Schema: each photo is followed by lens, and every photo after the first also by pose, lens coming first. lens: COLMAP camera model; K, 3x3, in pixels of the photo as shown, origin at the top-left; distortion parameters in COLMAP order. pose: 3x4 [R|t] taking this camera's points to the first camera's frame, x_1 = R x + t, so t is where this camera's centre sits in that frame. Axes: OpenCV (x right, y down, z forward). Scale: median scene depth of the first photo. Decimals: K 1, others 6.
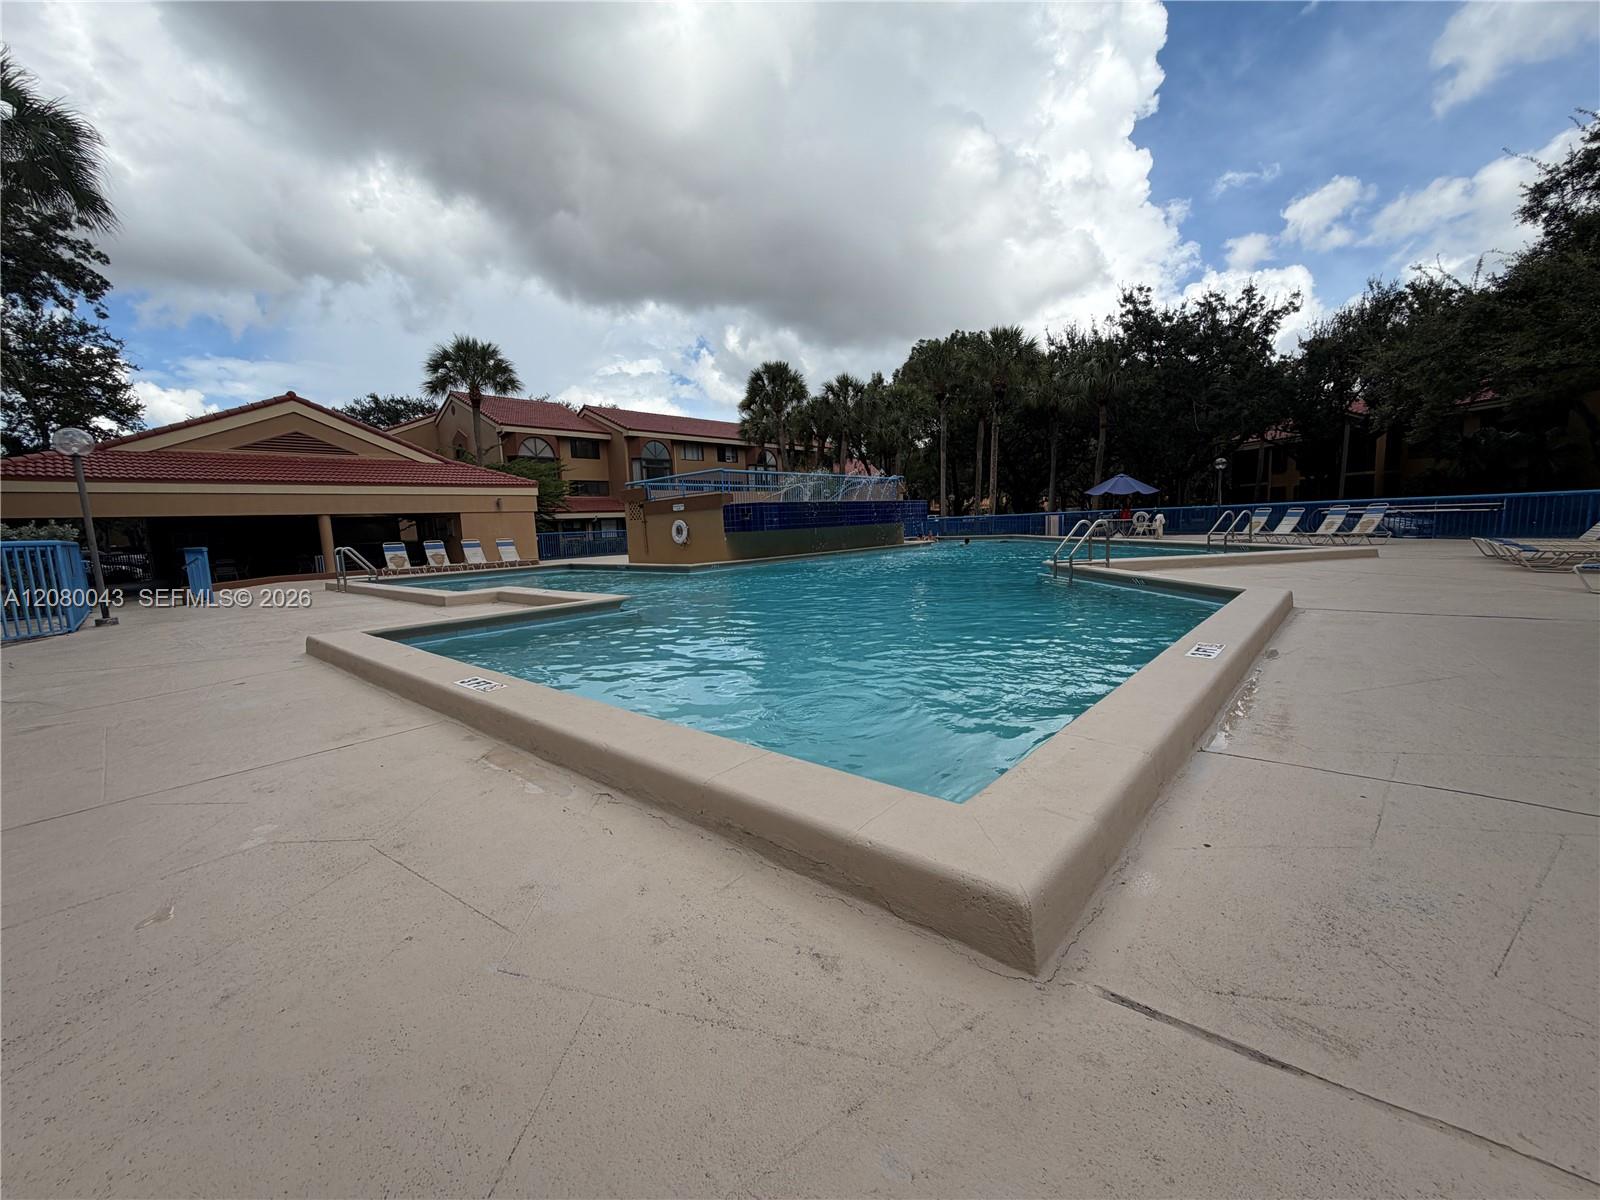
lens RADIAL K [[635.4, 0, 796.9], [0, 635.4, 602.2], [0, 0, 1]] dist [-0.002640, 0.001383]
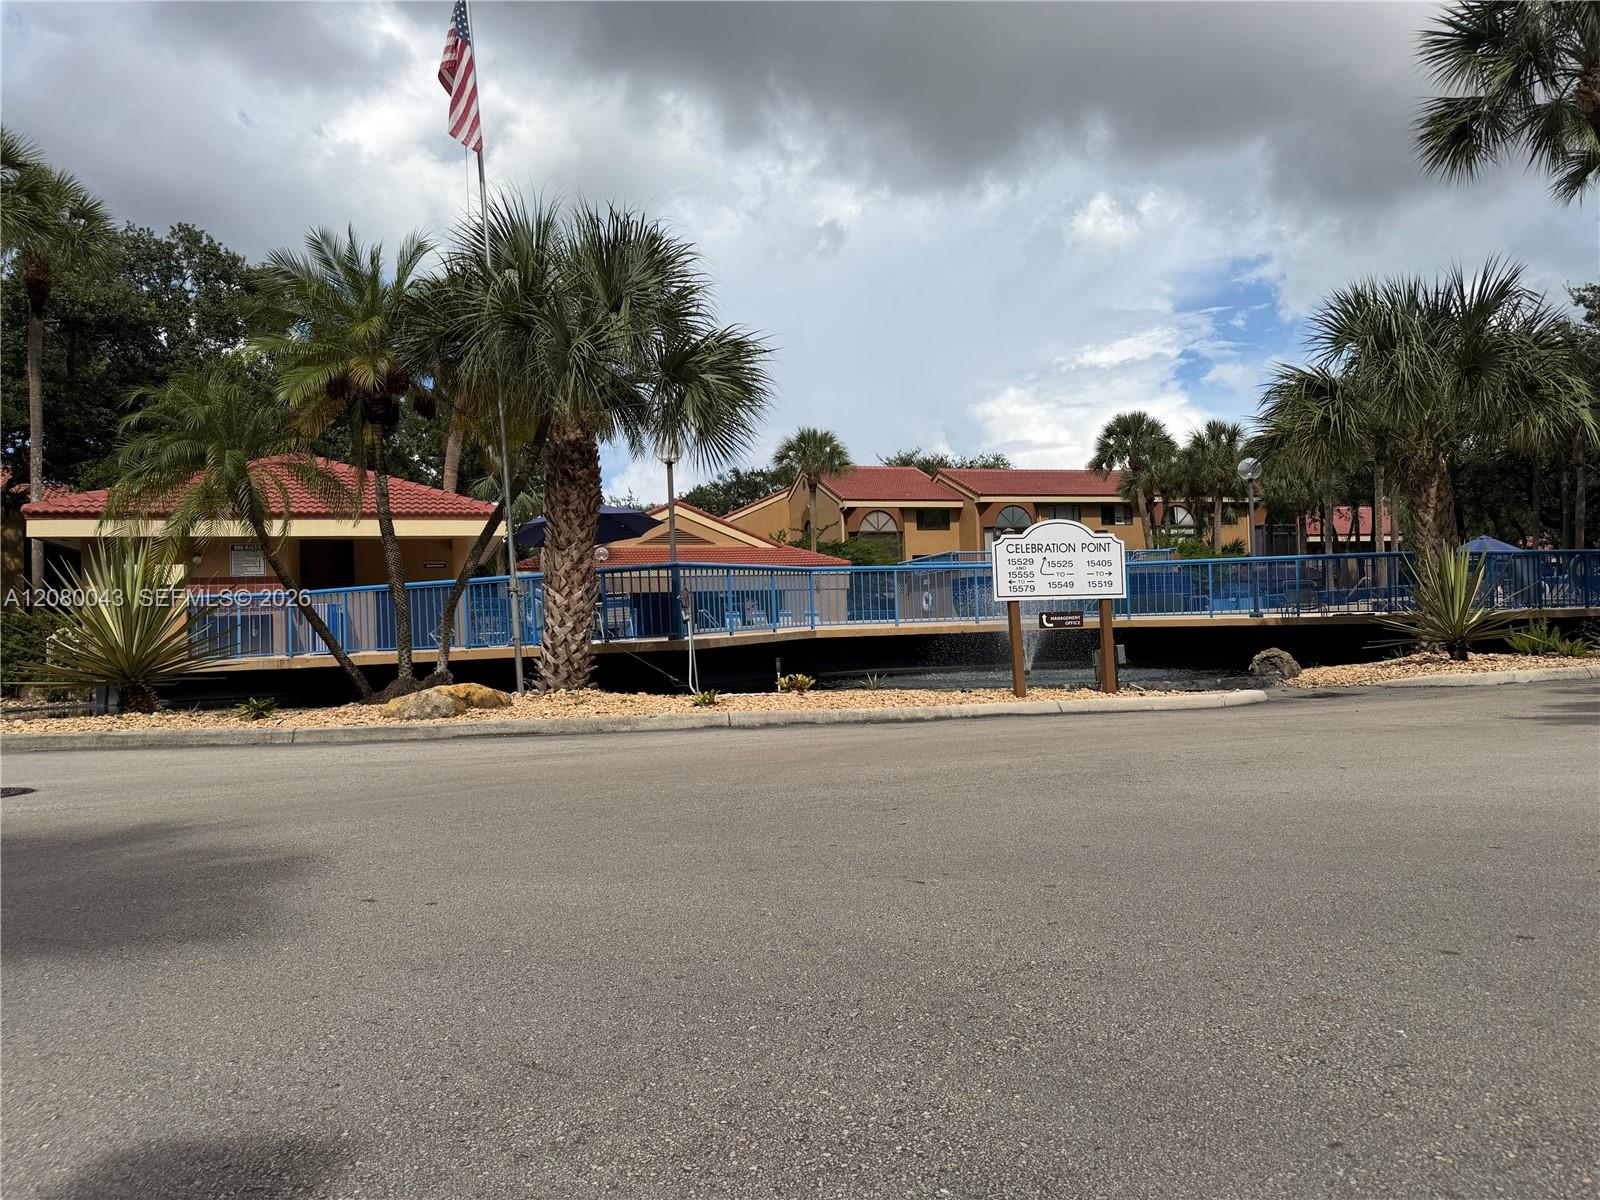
lens RADIAL K [[1115.4, 0, 800.3], [0, 1115.4, 599.7], [0, 0, 1]] dist [0.044093, -0.055356]
pose [[0.866485, -0.004803, -0.499179, 0.293497], [-0.064751, 0.990425, -0.121926, 0.070876], [0.494985, 0.137970, 0.857878, -0.418834]]
